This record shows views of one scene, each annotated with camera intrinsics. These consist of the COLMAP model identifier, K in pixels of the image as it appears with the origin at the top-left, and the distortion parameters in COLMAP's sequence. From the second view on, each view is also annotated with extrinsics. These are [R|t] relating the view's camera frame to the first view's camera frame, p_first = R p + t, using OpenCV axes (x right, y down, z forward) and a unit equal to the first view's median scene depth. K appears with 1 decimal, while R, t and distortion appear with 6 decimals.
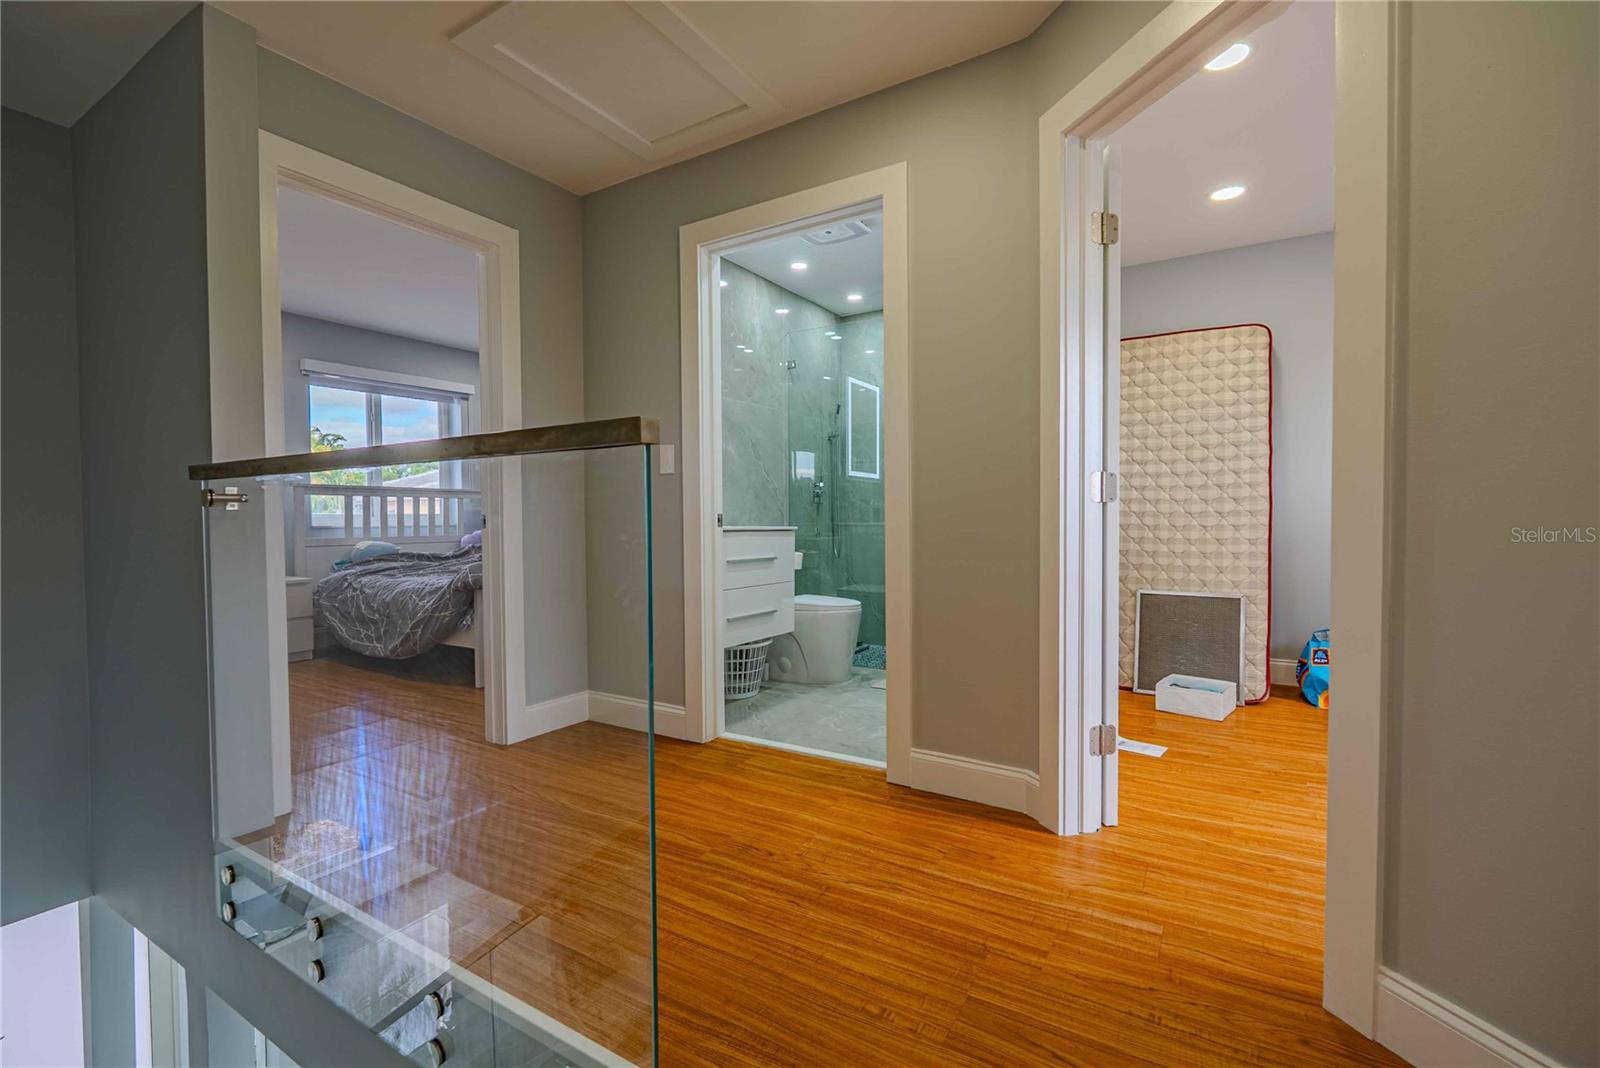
lens RADIAL K [[703.7, 0, 793.4], [0, 703.7, 538.0], [0, 0, 1]] dist [0.000406, -0.000055]
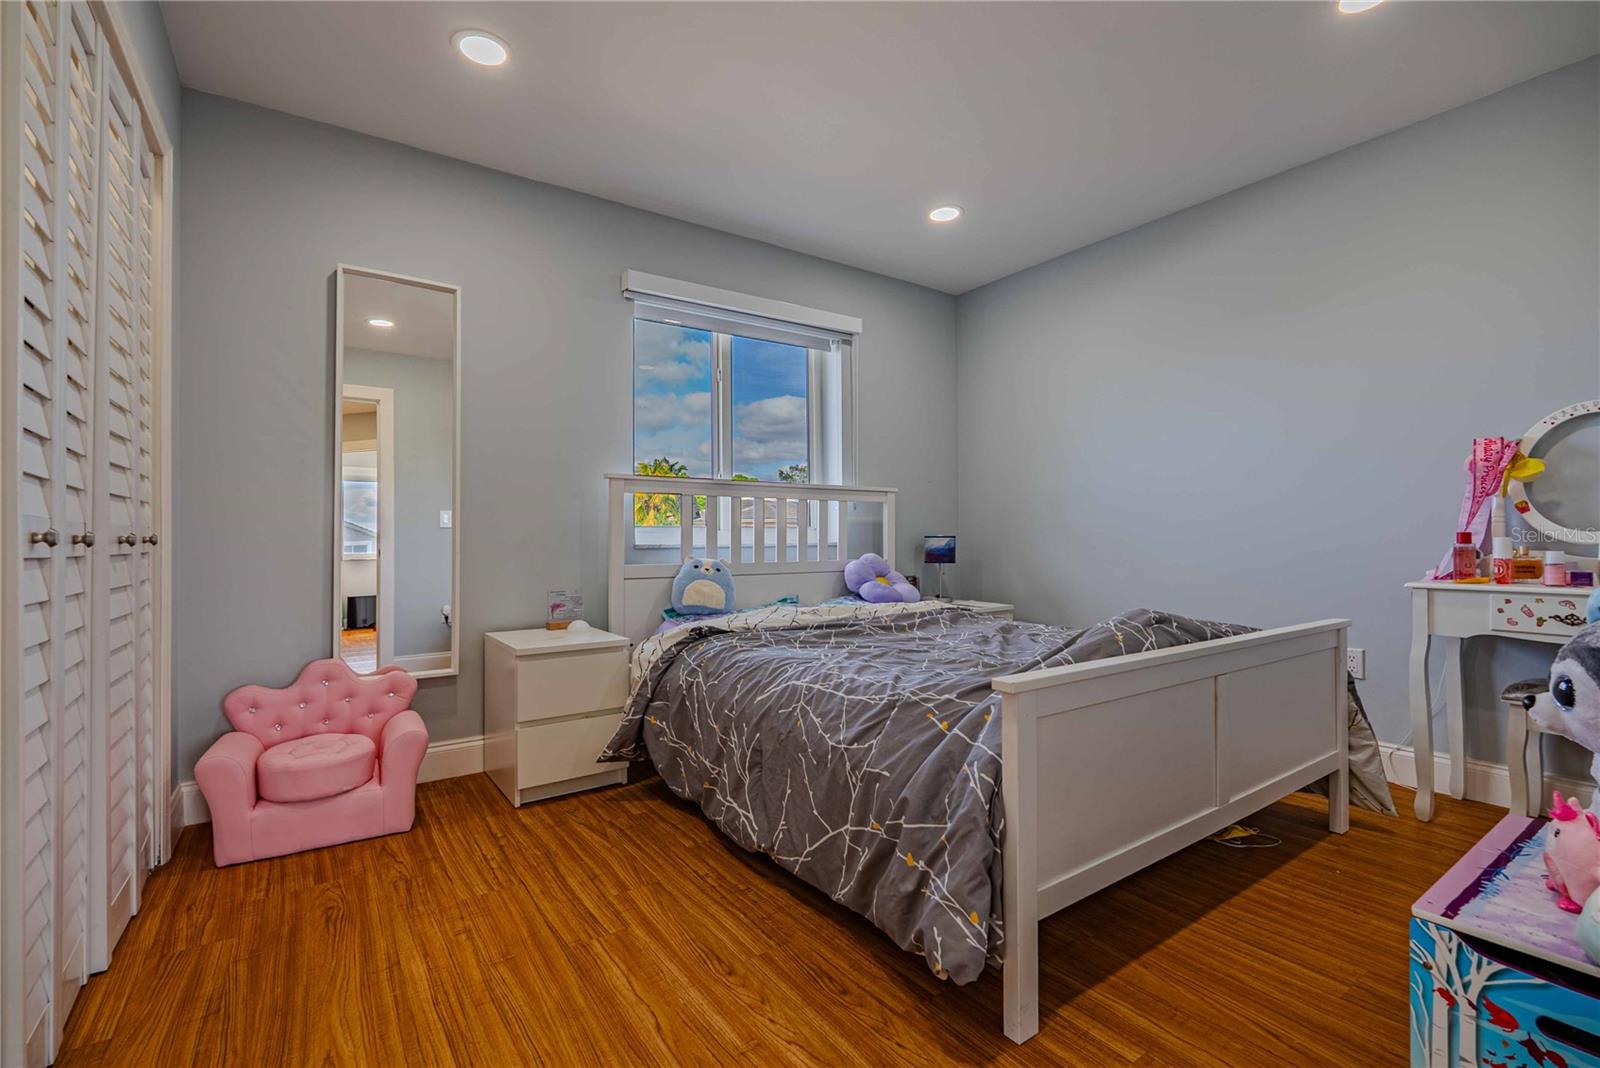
lens RADIAL K [[703.7, 0, 793.4], [0, 703.7, 538.0], [0, 0, 1]] dist [0.000406, -0.000055]
pose [[0.919112, 0.005233, -0.393961, -0.557988], [-0.015214, 0.999637, -0.022214, -0.019971], [0.393702, 0.026411, 0.918859, 0.872874]]
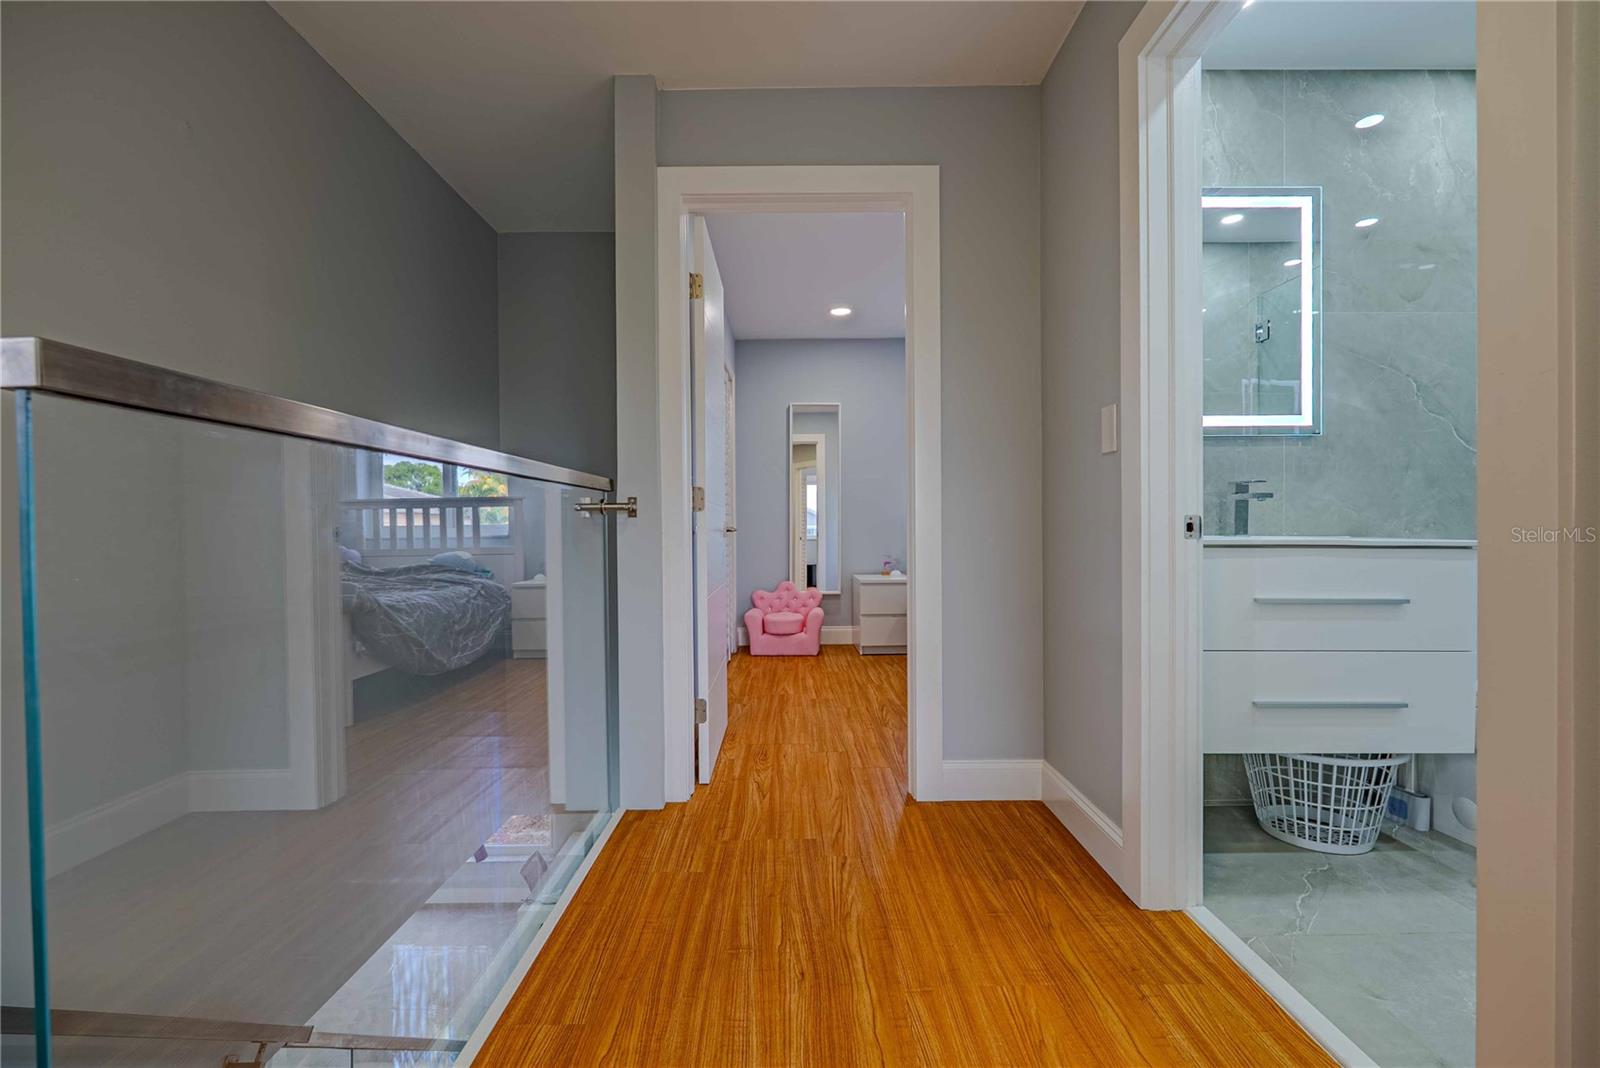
lens RADIAL K [[703.7, 0, 793.4], [0, 703.7, 538.0], [0, 0, 1]] dist [0.000406, -0.000055]
pose [[0.537787, 0.014216, -0.842961, 0.198380], [-0.017444, 0.999831, 0.005733, -0.014155], [0.842900, 0.011621, 0.537944, 0.426739]]
